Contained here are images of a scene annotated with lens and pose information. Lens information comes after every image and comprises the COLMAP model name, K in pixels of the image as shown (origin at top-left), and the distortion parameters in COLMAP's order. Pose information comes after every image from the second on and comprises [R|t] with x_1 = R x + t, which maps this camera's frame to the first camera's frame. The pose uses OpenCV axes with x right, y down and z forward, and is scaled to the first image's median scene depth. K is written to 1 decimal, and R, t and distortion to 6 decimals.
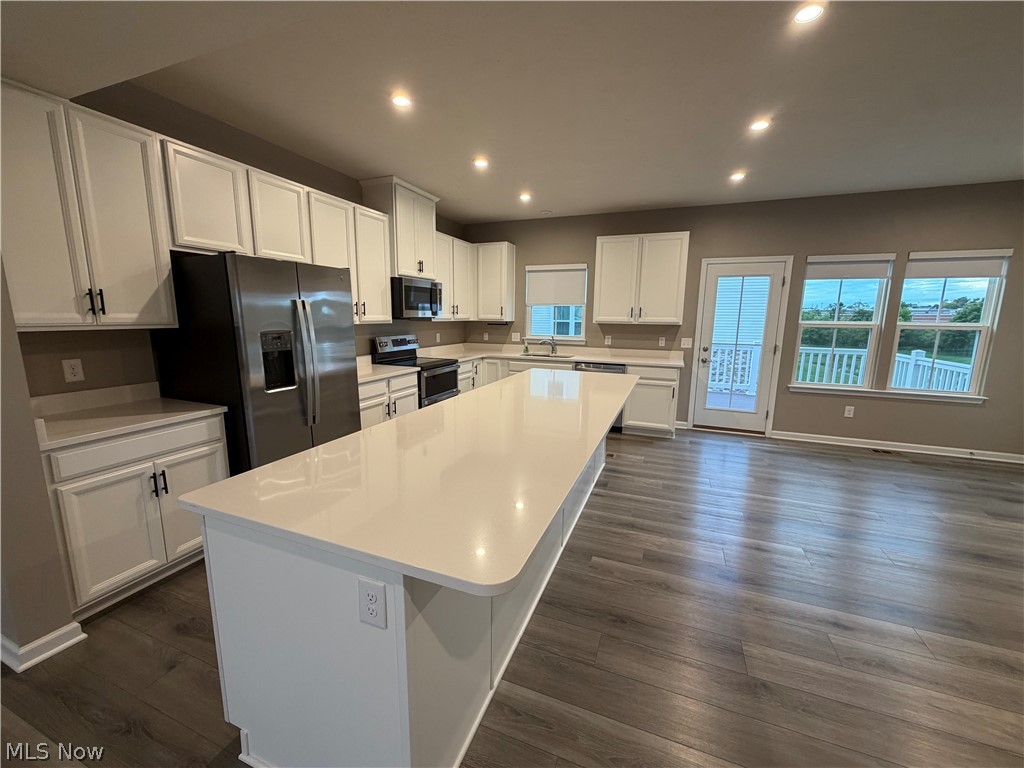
lens RADIAL K [[411.0, 0, 513.8], [0, 411.0, 389.2], [0, 0, 1]] dist [0.000242, 0.000068]
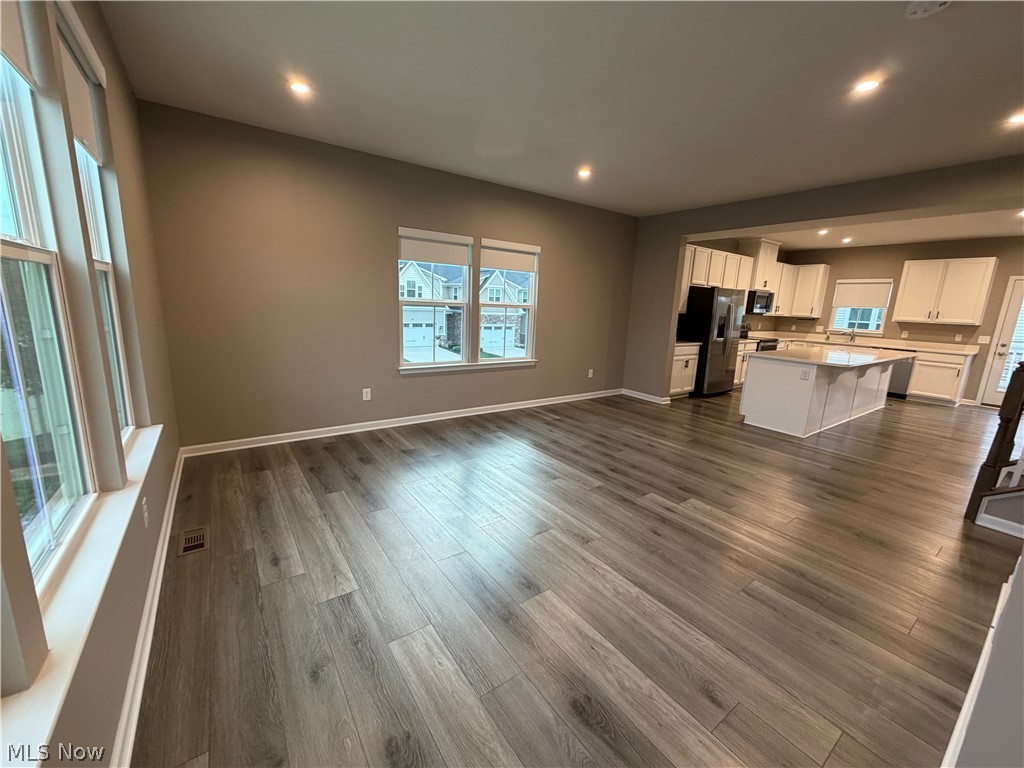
lens RADIAL K [[411.0, 0, 507.0], [0, 411.0, 387.7], [0, 0, 1]] dist [0.000242, 0.000068]
pose [[0.834214, 0.133730, -0.534980, -0.130385], [-0.128365, 0.990591, 0.047457, 0.176343], [0.536293, 0.029083, 0.843531, -0.938506]]
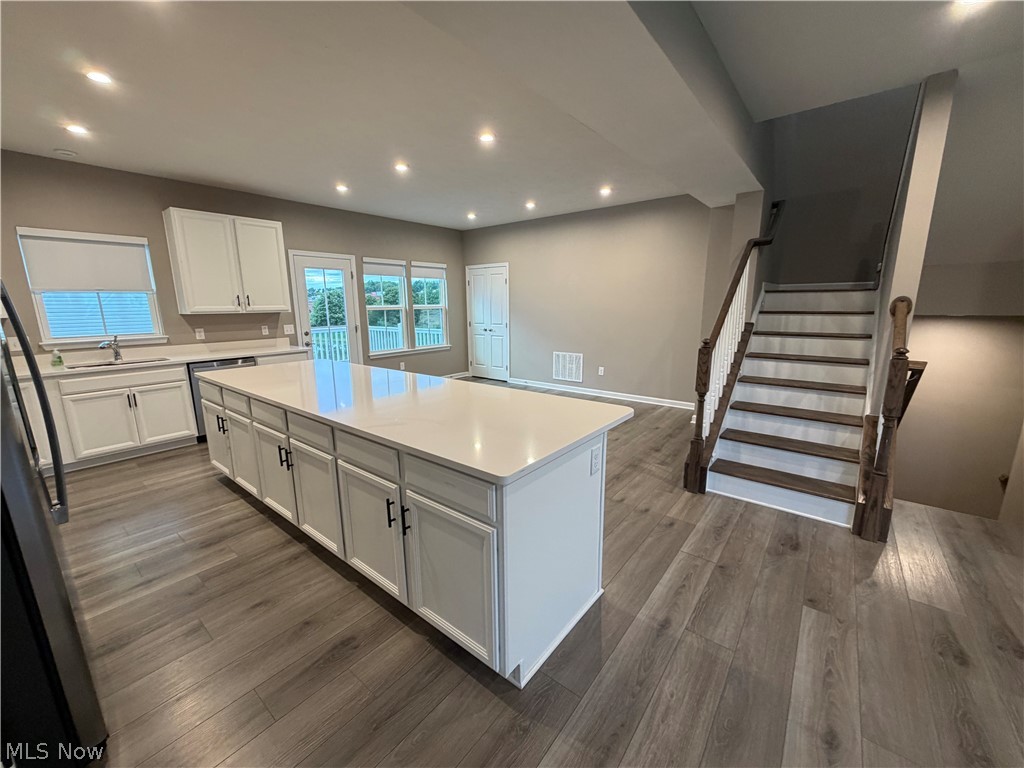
lens RADIAL K [[411.0, 0, 504.4], [0, 411.0, 385.1], [0, 0, 1]] dist [0.000242, 0.000068]
pose [[0.302092, -0.201612, 0.931715, -0.423945], [0.181960, 0.971604, 0.151246, -0.033916], [-0.935751, 0.123845, 0.330200, 0.163118]]
